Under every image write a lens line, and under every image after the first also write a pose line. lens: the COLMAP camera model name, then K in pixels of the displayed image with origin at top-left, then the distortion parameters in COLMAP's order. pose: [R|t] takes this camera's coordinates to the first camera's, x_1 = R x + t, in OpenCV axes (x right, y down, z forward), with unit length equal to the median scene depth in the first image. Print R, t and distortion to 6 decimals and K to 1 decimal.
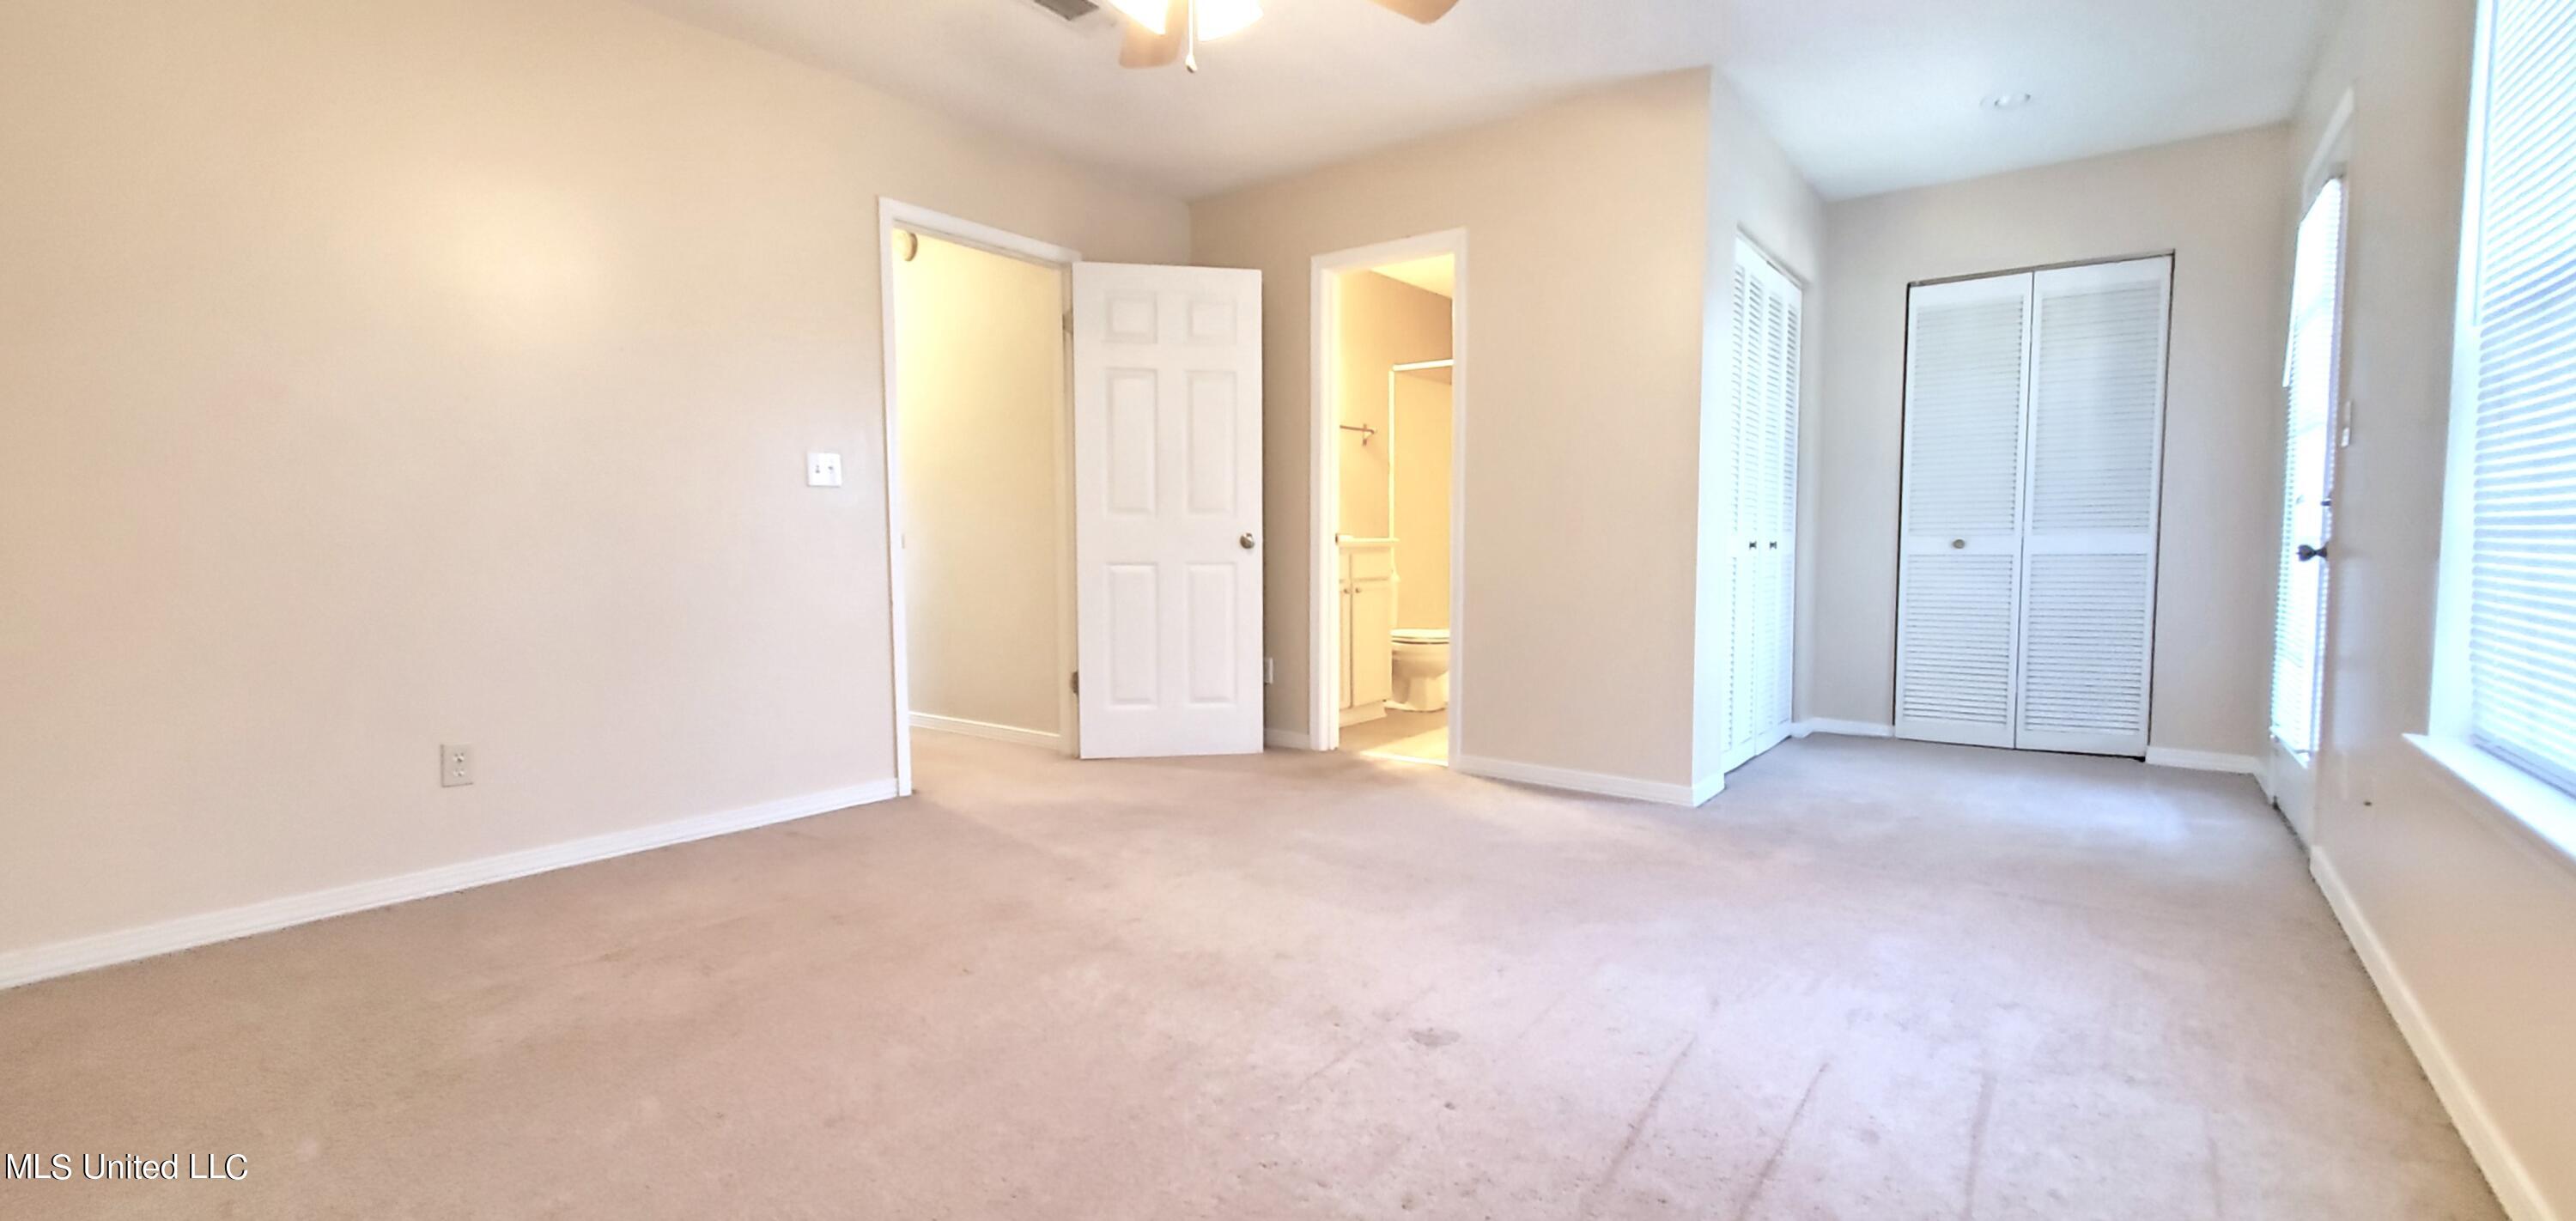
lens RADIAL K [[1028.6, 0, 1290.9], [0, 1028.6, 612.3], [0, 0, 1]] dist [0.001345, -0.000067]
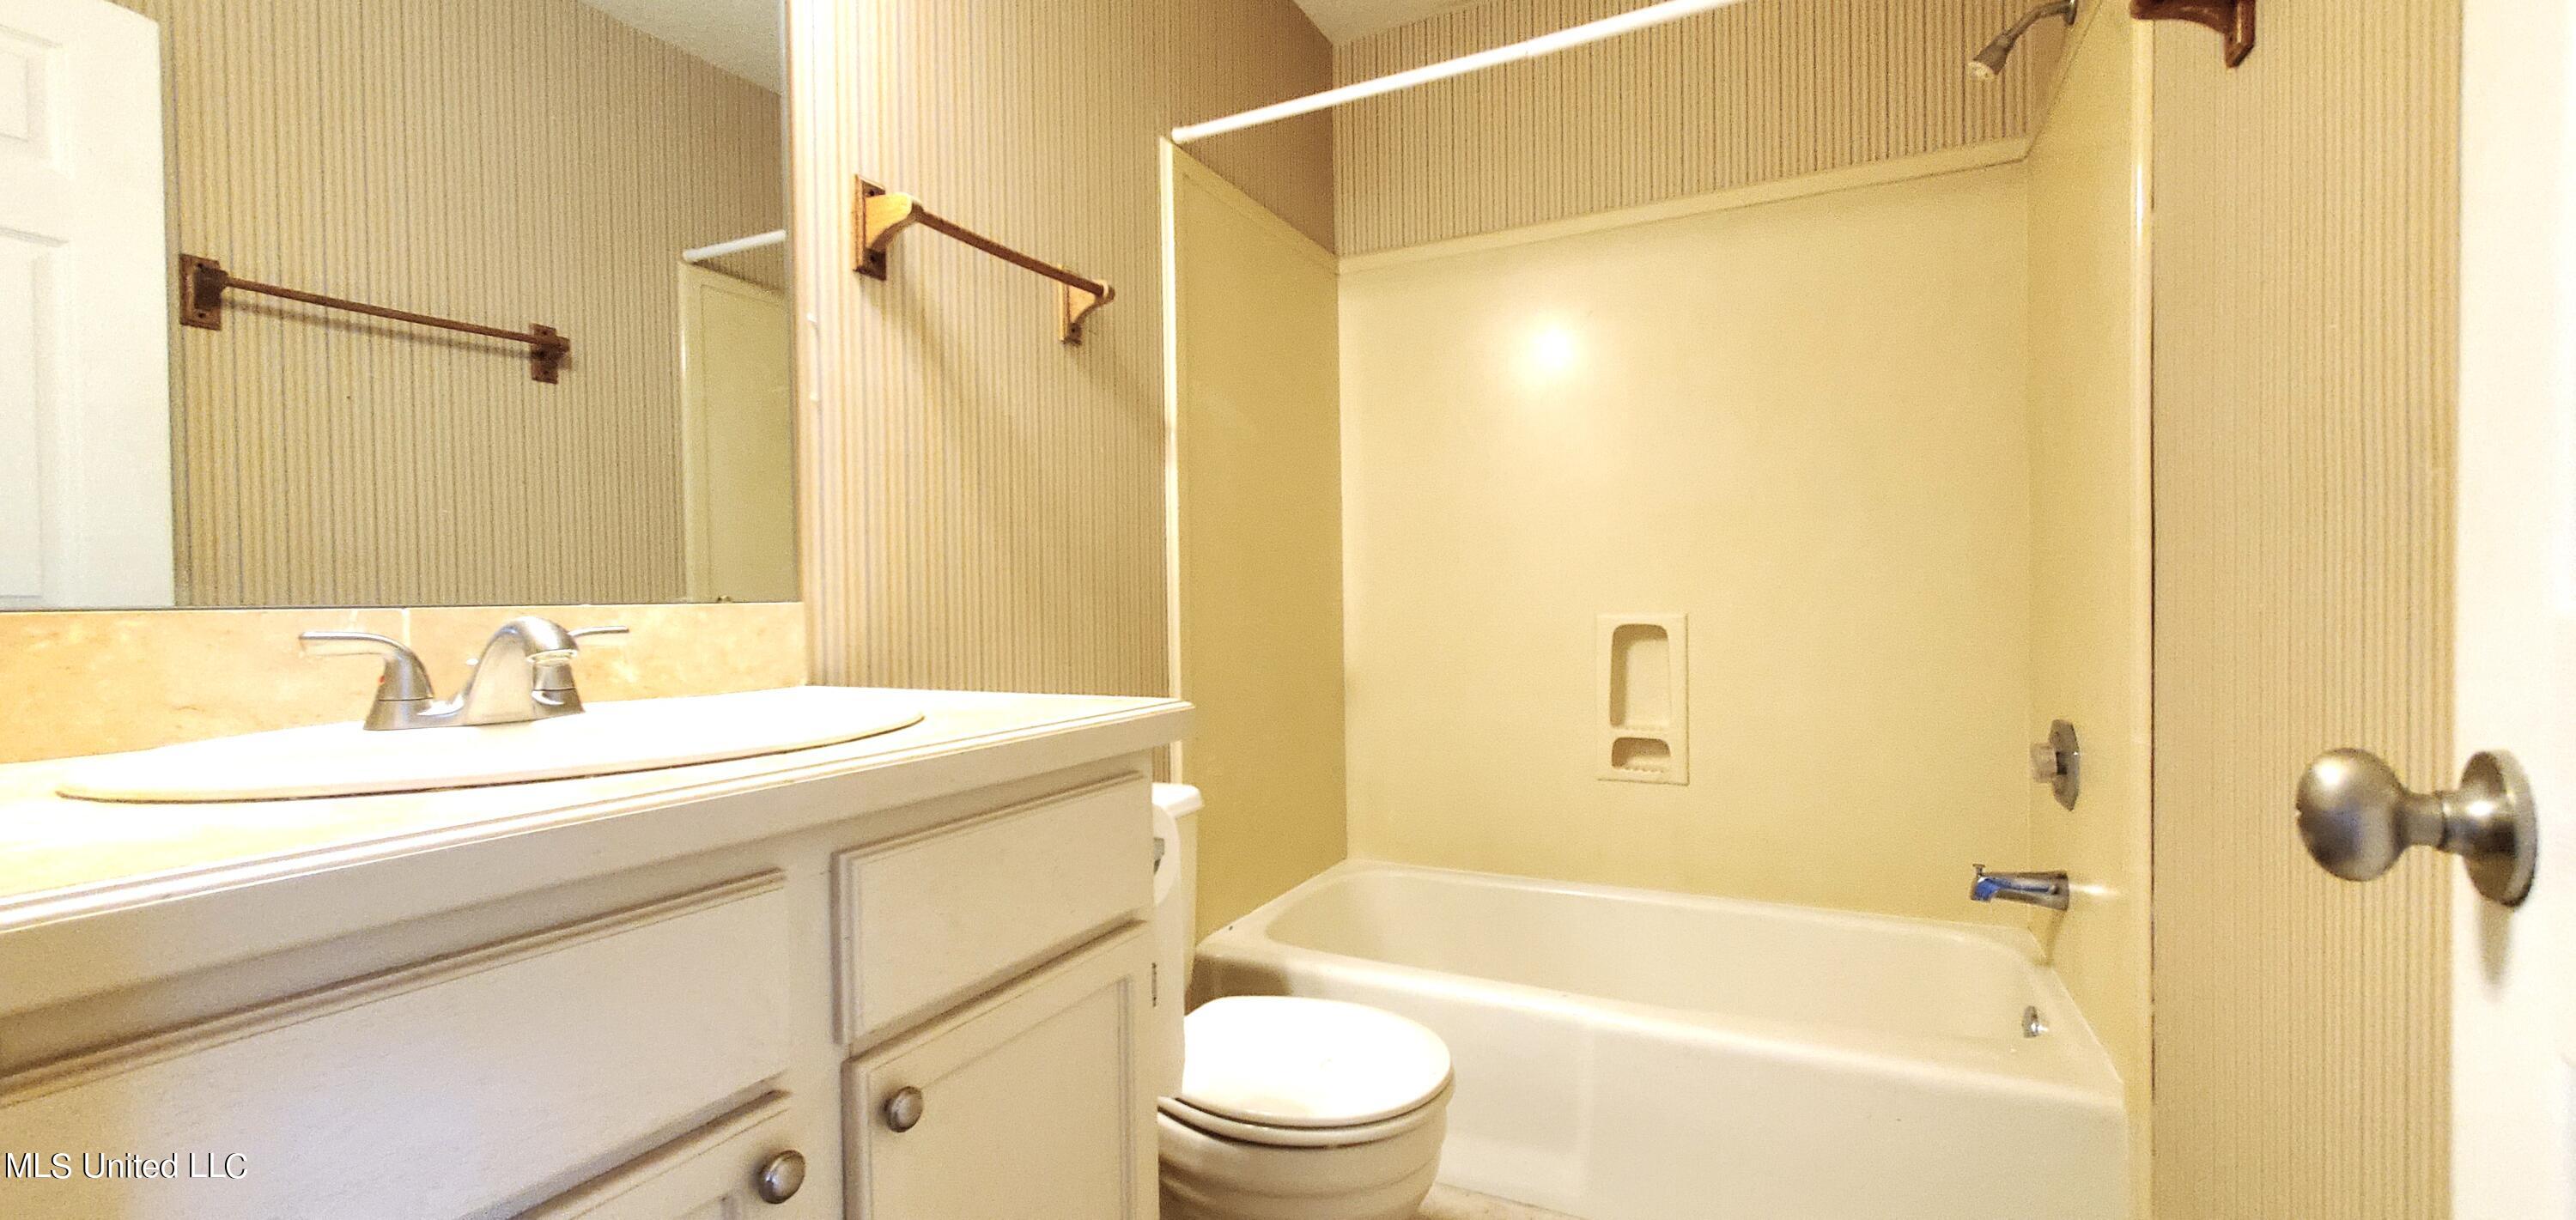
lens RADIAL K [[1028.5, 0, 1285.6], [0, 1028.5, 613.3], [0, 0, 1]] dist [0.001345, -0.000067]
pose [[0.981755, -0.000248, 0.190152, 0.075337], [0.011306, 0.998306, -0.057075, -0.066409], [-0.189815, 0.058184, 0.980094, 0.706508]]
